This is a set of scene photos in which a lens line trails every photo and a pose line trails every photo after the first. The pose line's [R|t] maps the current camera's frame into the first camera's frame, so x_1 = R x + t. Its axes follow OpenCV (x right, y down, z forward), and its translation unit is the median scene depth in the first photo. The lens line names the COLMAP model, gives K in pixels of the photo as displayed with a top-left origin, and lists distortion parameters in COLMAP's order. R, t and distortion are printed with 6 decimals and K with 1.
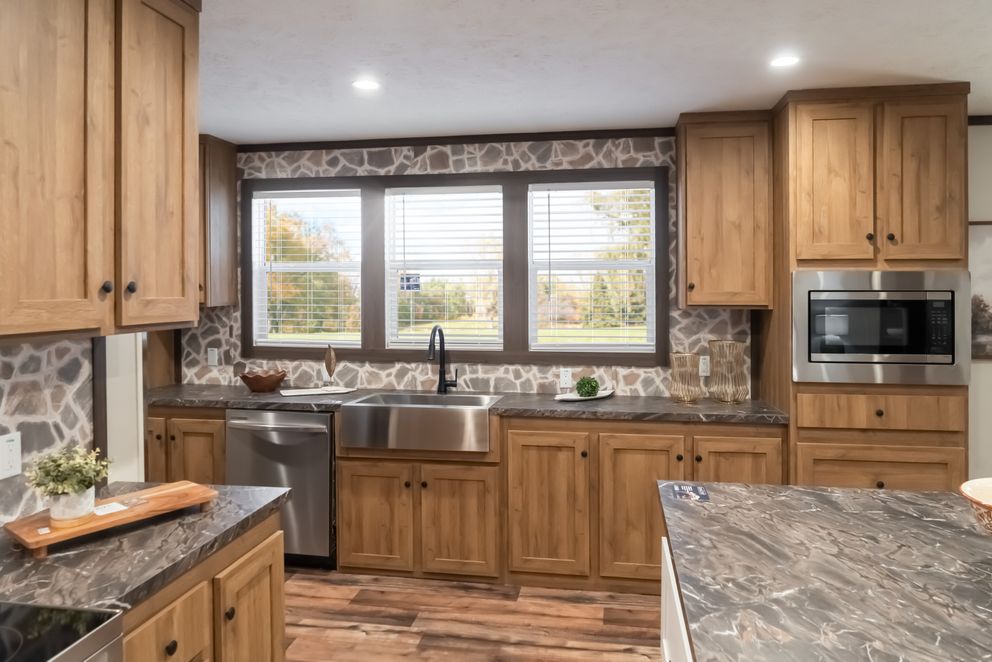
lens RADIAL K [[675.6, 0, 485.0], [0, 675.6, 285.2], [0, 0, 1]] dist [-0.032761, 0.019606]
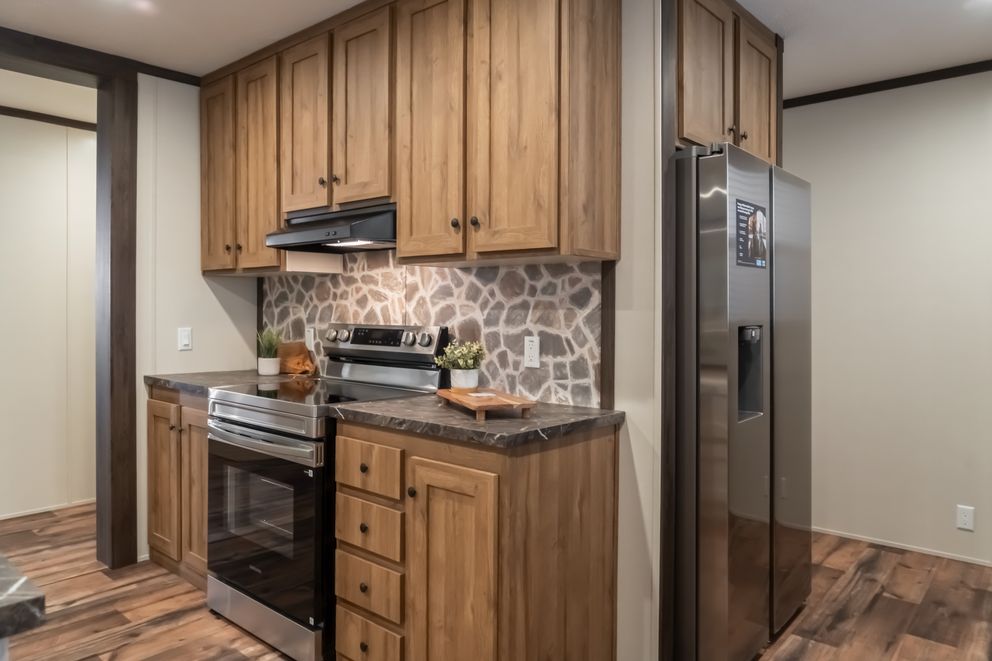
lens RADIAL K [[675.6, 0, 494.7], [0, 675.6, 283.7], [0, 0, 1]] dist [-0.032761, 0.019606]
pose [[-0.497463, -0.015559, -0.867345, 0.513564], [0.005469, 0.999763, -0.021071, 0.136251], [0.867468, -0.015225, -0.497260, 1.555278]]
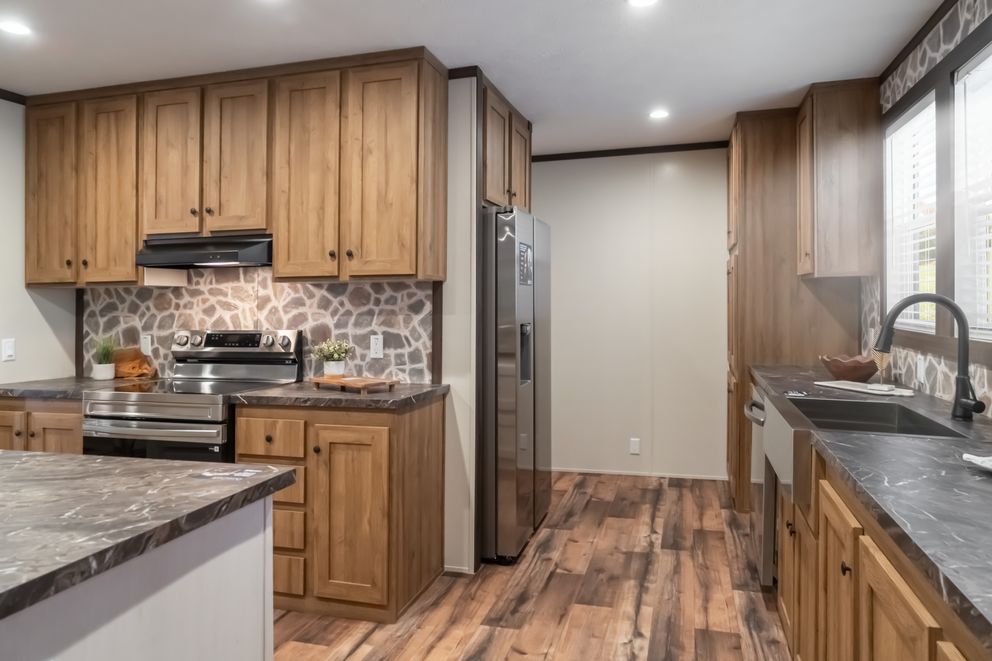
lens RADIAL K [[675.6, 0, 497.4], [0, 675.6, 274.1], [0, 0, 1]] dist [-0.032761, 0.019606]
pose [[-0.079749, -0.028534, -0.996406, 1.110039], [0.013865, 0.999462, -0.029732, 0.106382], [0.996719, -0.016186, -0.079311, 1.425037]]
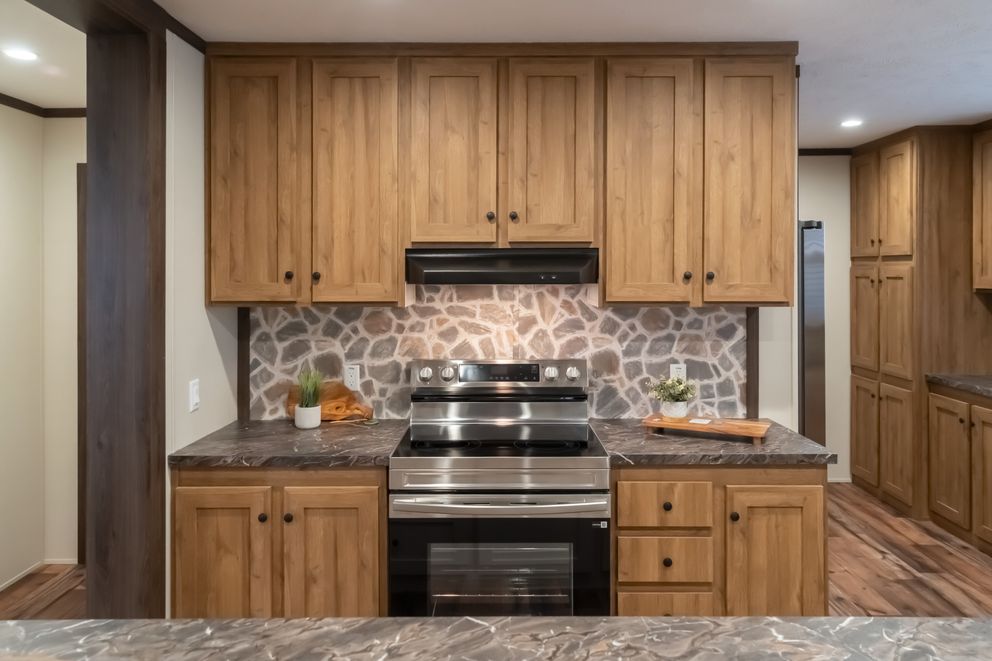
lens RADIAL K [[675.6, 0, 500.1], [0, 675.6, 246.2], [0, 0, 1]] dist [-0.032761, 0.019606]
pose [[0.181328, -0.027152, -0.983048, 0.800749], [-0.000467, 0.999616, -0.027696, -0.019810], [0.983423, 0.005481, 0.181246, 0.256413]]
